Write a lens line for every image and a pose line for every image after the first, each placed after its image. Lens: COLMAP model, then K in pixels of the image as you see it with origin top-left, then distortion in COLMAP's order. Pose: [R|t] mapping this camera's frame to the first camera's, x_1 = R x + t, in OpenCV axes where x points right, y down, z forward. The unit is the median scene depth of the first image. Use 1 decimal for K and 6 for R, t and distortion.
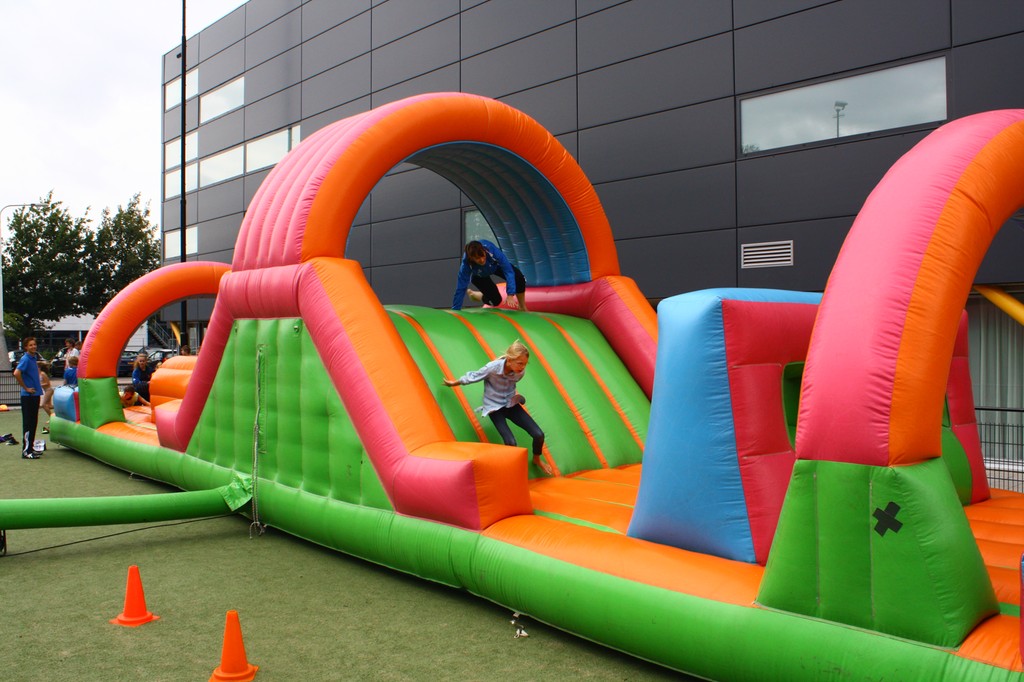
lens RADIAL K [[927.1, 0, 519.7], [0, 927.1, 349.2], [0, 0, 1]] dist [-0.064082, 0.000000]
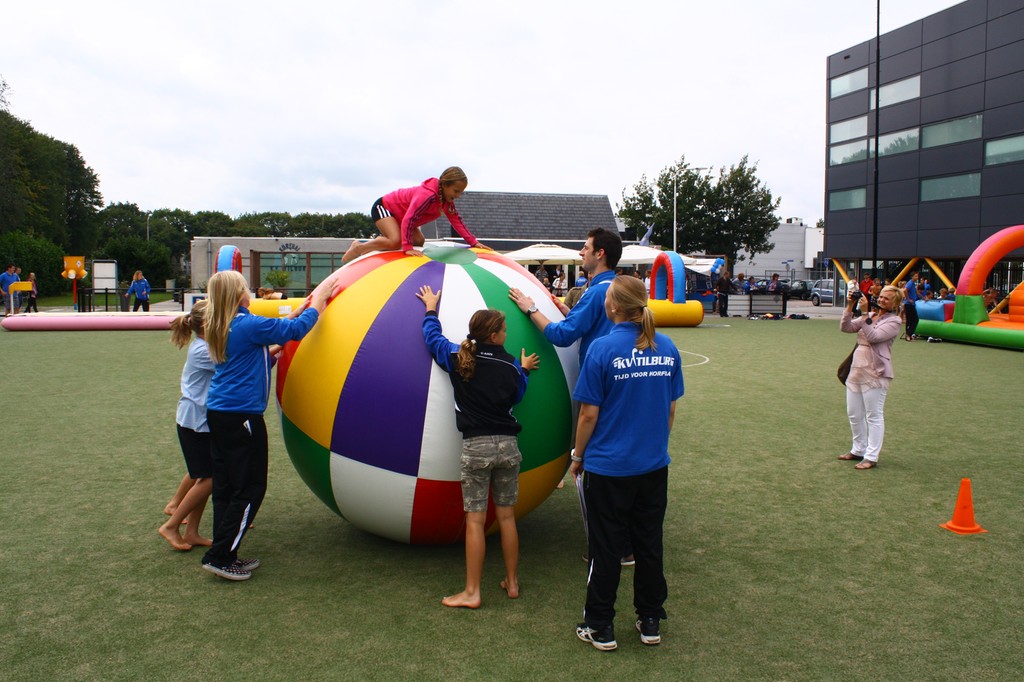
lens RADIAL K [[907.8, 0, 512.7], [0, 907.8, 337.5], [0, 0, 1]] dist [-0.019127, -0.000935]
pose [[0.910600, 0.040341, -0.411315, -0.793093], [-0.012945, 0.997520, 0.069176, 0.006197], [0.413086, -0.057667, 0.908865, -1.315097]]
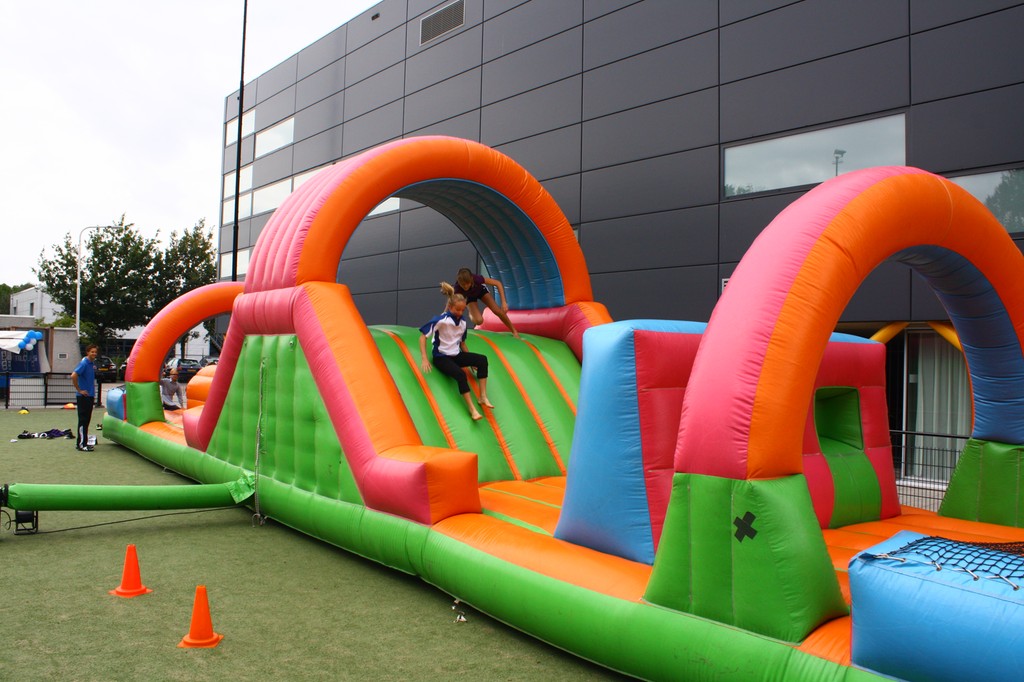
lens RADIAL K [[850.7, 0, 512.6], [0, 850.7, 346.1], [0, 0, 1]] dist [-0.128790, 0.089555]
pose [[0.998477, 0.022052, -0.050563, 0.086289], [-0.023098, 0.999529, -0.020190, -0.005065], [0.050093, 0.021327, 0.998517, -0.025818]]
